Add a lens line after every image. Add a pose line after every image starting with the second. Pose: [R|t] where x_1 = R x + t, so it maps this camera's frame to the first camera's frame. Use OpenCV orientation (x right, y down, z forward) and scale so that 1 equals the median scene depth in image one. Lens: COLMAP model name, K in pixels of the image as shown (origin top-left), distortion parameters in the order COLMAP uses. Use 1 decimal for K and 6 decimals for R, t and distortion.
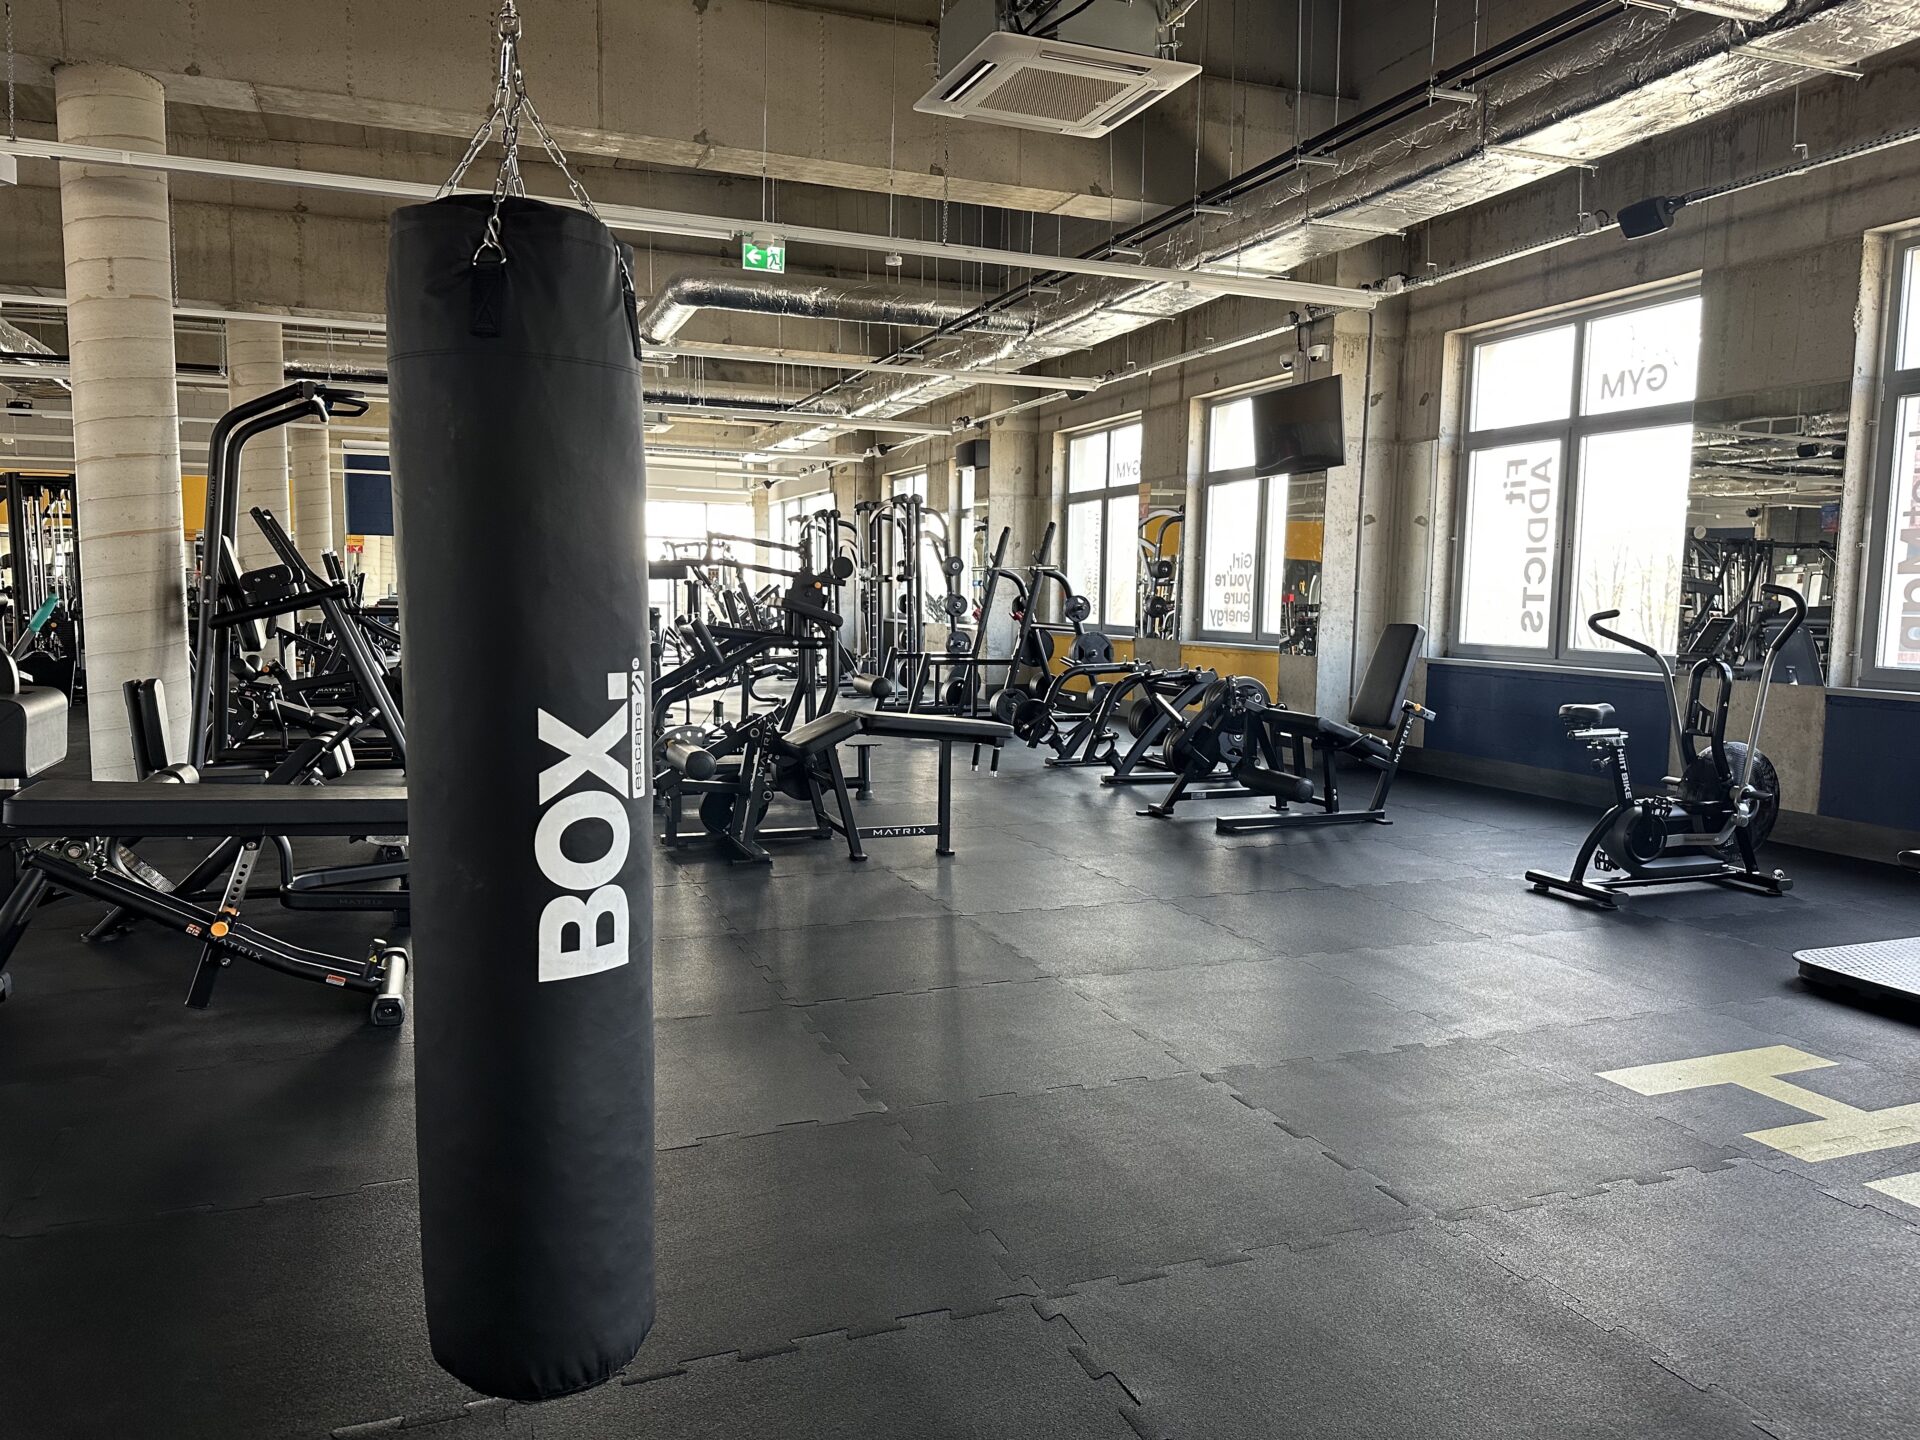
lens RADIAL K [[1354.4, 0, 960.0], [0, 1354.4, 720.0], [0, 0, 1]] dist [0.095204, -0.104726]
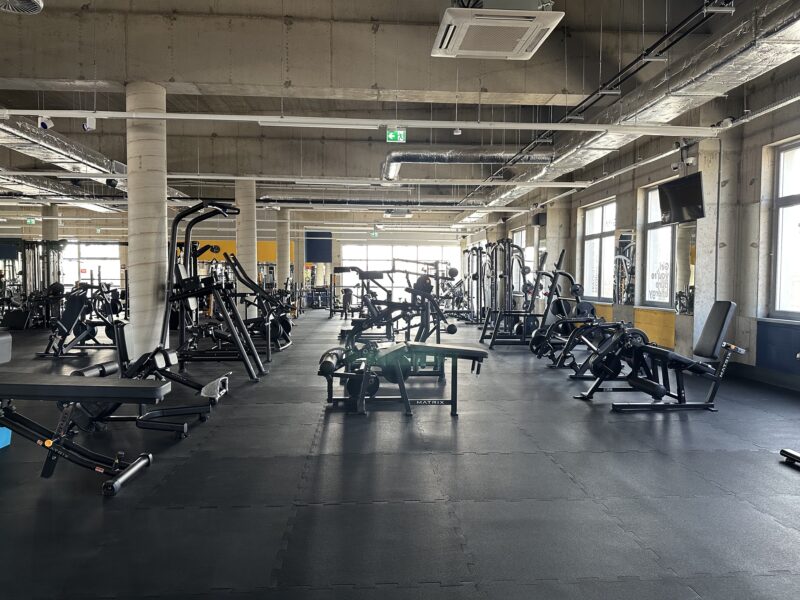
lens RADIAL K [[564.3, 0, 400.0], [0, 564.3, 300.0], [0, 0, 1]] dist [0.095204, -0.104726]
pose [[0.956870, 0.003742, -0.290494, 0.104378], [-0.021166, 0.998158, -0.056862, -0.014922], [0.289746, 0.060558, 0.955186, 0.107828]]
